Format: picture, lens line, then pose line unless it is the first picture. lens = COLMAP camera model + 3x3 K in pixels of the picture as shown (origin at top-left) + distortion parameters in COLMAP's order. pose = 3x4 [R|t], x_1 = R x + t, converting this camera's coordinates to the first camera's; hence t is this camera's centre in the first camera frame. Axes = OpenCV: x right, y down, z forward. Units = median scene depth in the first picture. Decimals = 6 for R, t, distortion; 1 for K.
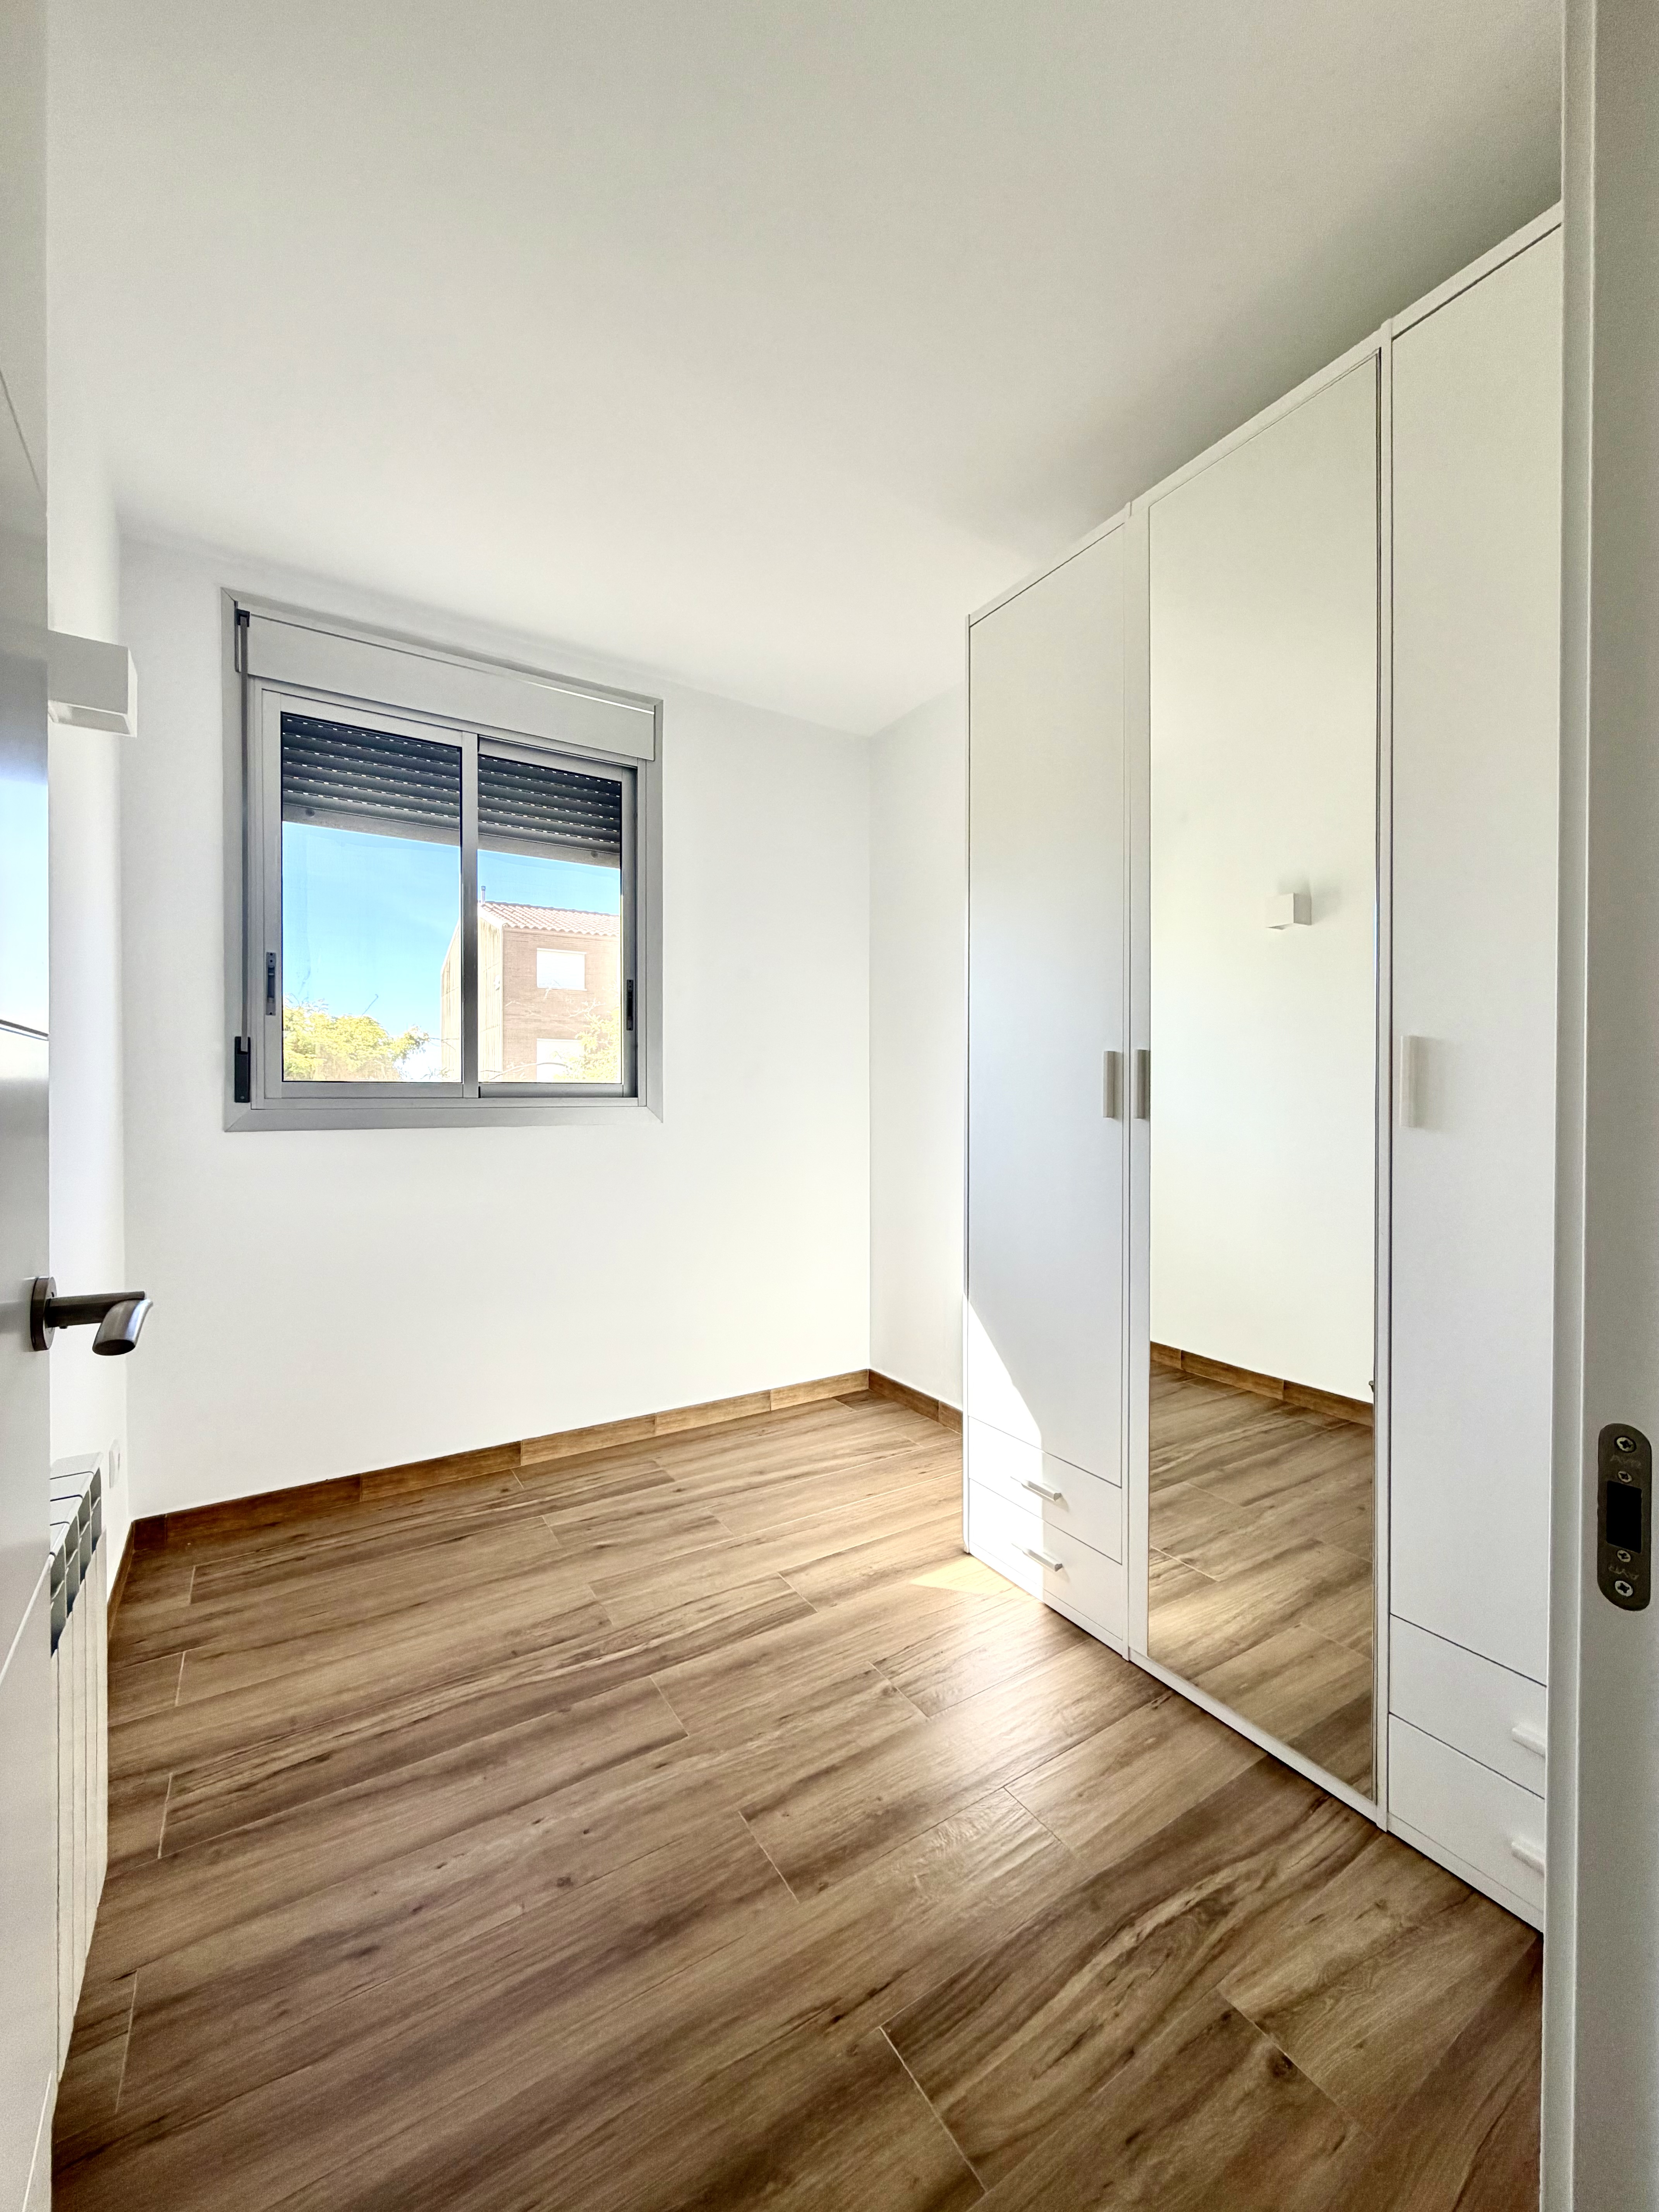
lens RADIAL K [[879.7, 0, 826.2], [0, 879.7, 1102.5], [0, 0, 1]] dist [0.000311, 0.000467]
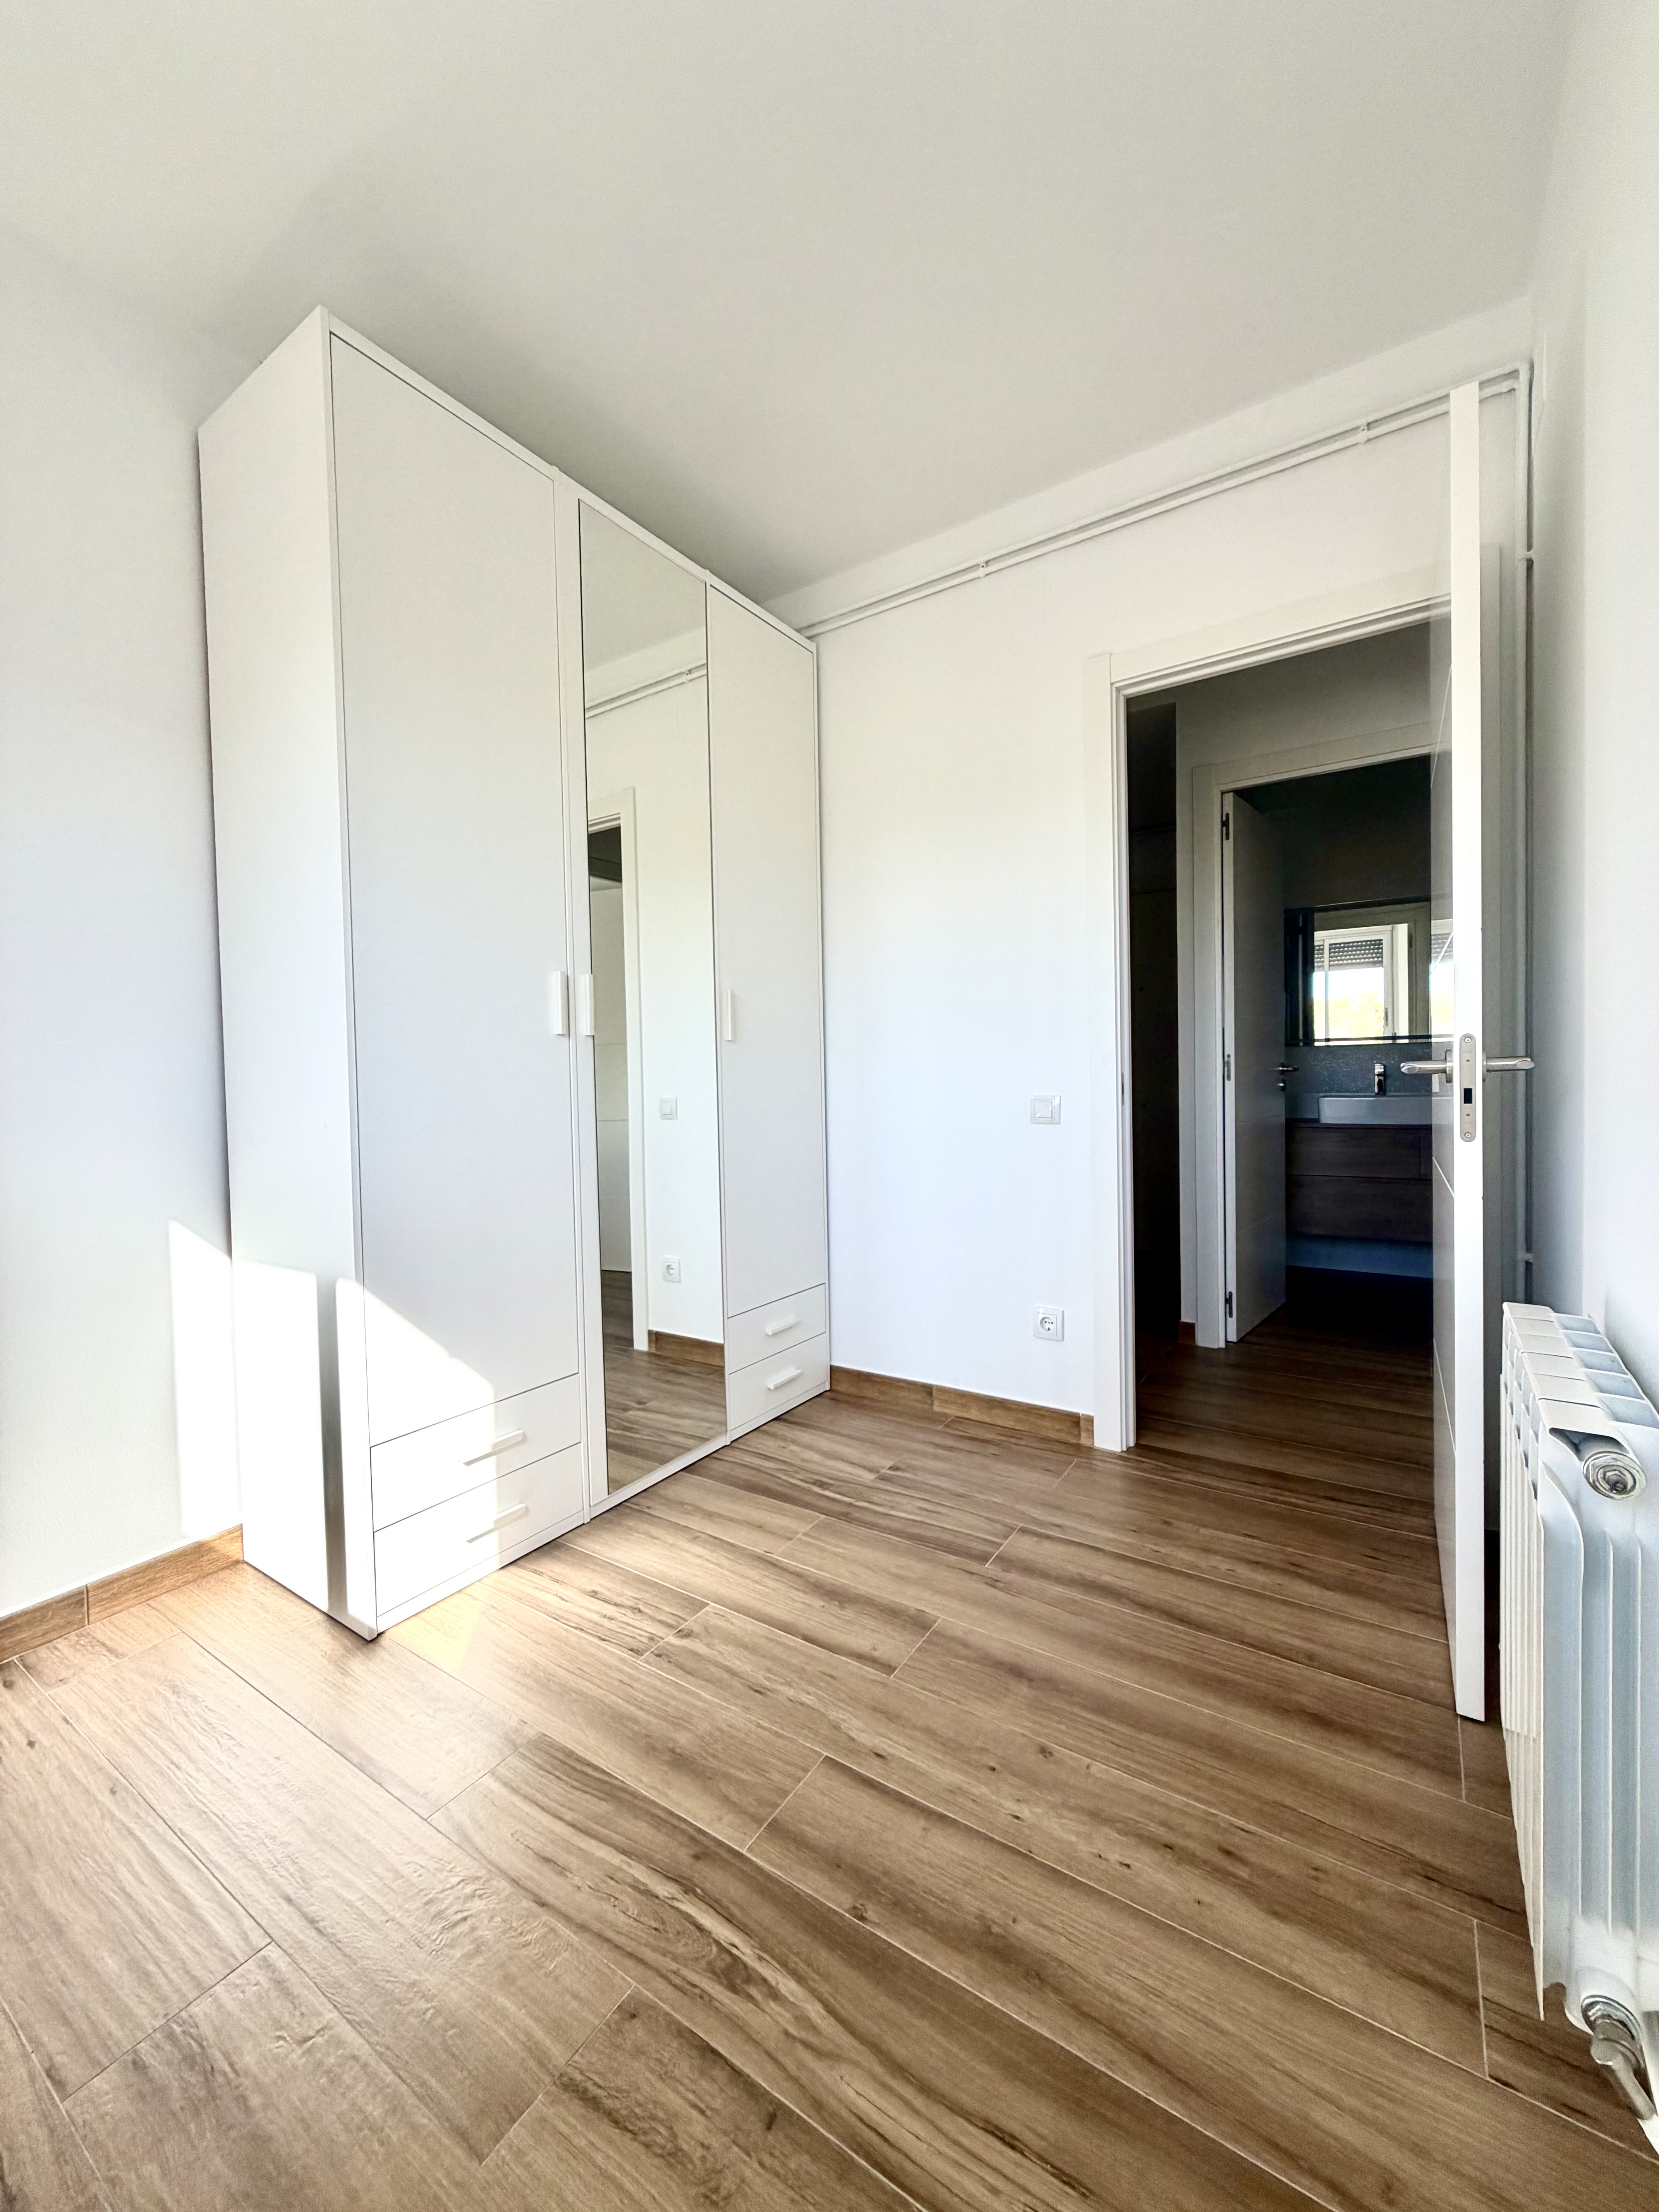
lens RADIAL K [[879.7, 0, 826.2], [0, 879.7, 1102.5], [0, 0, 1]] dist [0.000311, 0.000467]
pose [[-0.407532, -0.020704, 0.912956, -0.964899], [0.024299, 0.999143, 0.033505, 0.086257], [-0.912868, 0.035838, -0.406680, 1.411223]]
